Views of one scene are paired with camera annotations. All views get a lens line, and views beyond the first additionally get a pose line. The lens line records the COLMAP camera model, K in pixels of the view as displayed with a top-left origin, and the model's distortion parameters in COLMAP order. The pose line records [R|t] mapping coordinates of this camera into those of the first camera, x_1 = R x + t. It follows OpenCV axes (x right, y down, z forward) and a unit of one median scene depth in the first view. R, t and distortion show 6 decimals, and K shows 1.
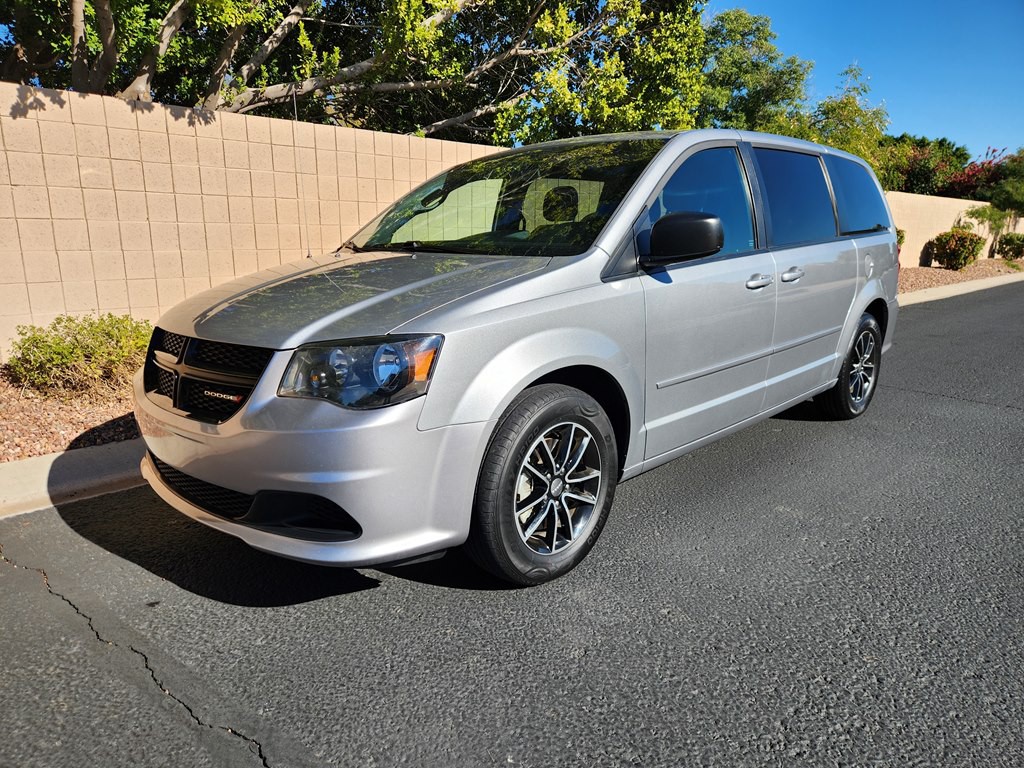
lens RADIAL K [[695.6, 0, 502.5], [0, 695.6, 384.3], [0, 0, 1]] dist [0.102067, -0.097278]
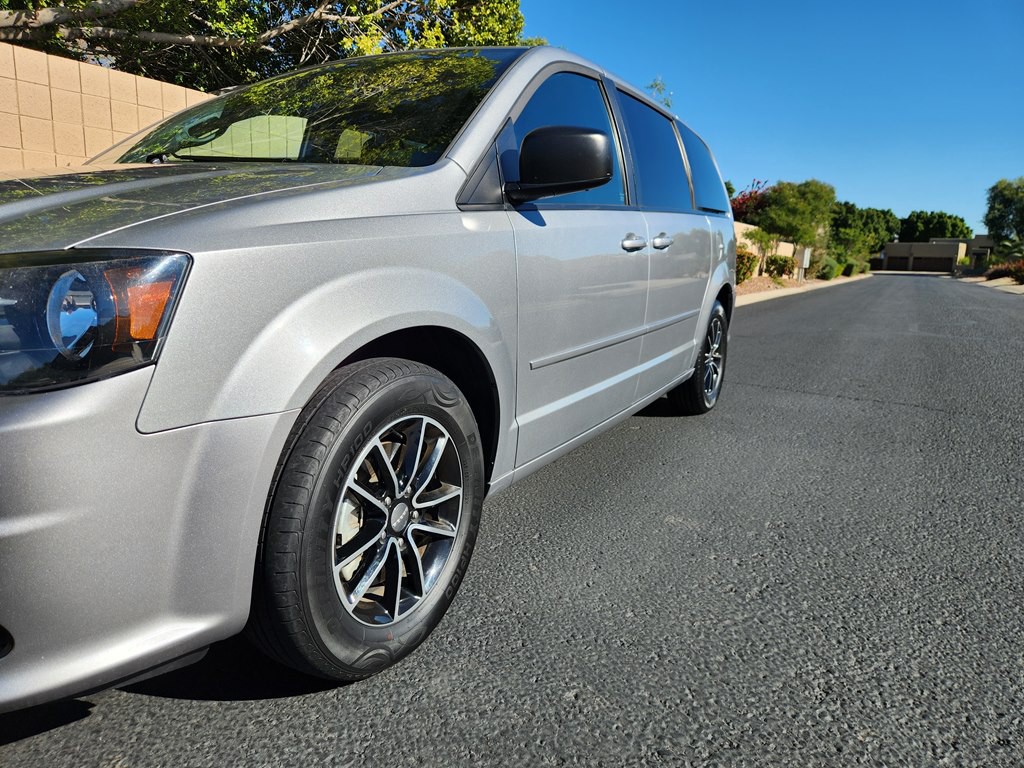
lens RADIAL K [[701.4, 0, 509.2], [0, 701.4, 376.6], [0, 0, 1]] dist [0.069520, -0.058284]
pose [[0.963849, -0.019679, 0.265720, 0.004106], [0.028549, 0.999155, -0.029560, 0.035731], [-0.264914, 0.036077, 0.963597, 0.305259]]
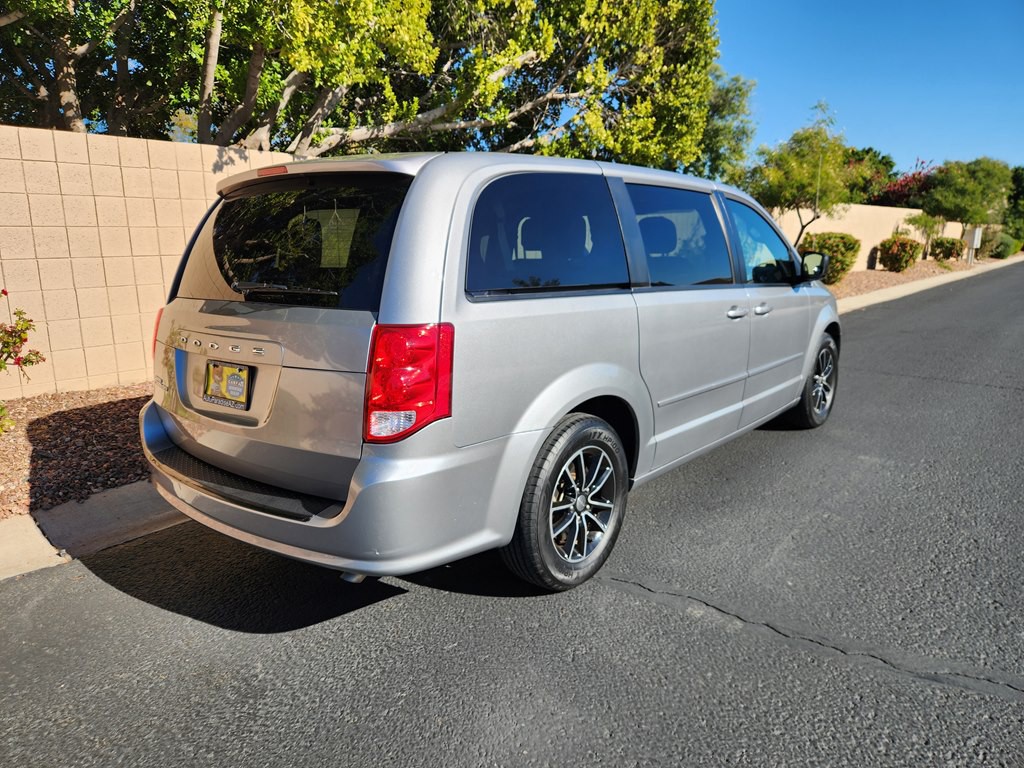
lens RADIAL K [[701.4, 0, 509.2], [0, 701.4, 376.6], [0, 0, 1]] dist [0.069520, -0.058284]
pose [[0.996224, -0.030224, 0.081394, -0.473114], [0.031770, 0.999337, -0.017759, 0.020649], [-0.080804, 0.020278, 0.996524, -0.403158]]
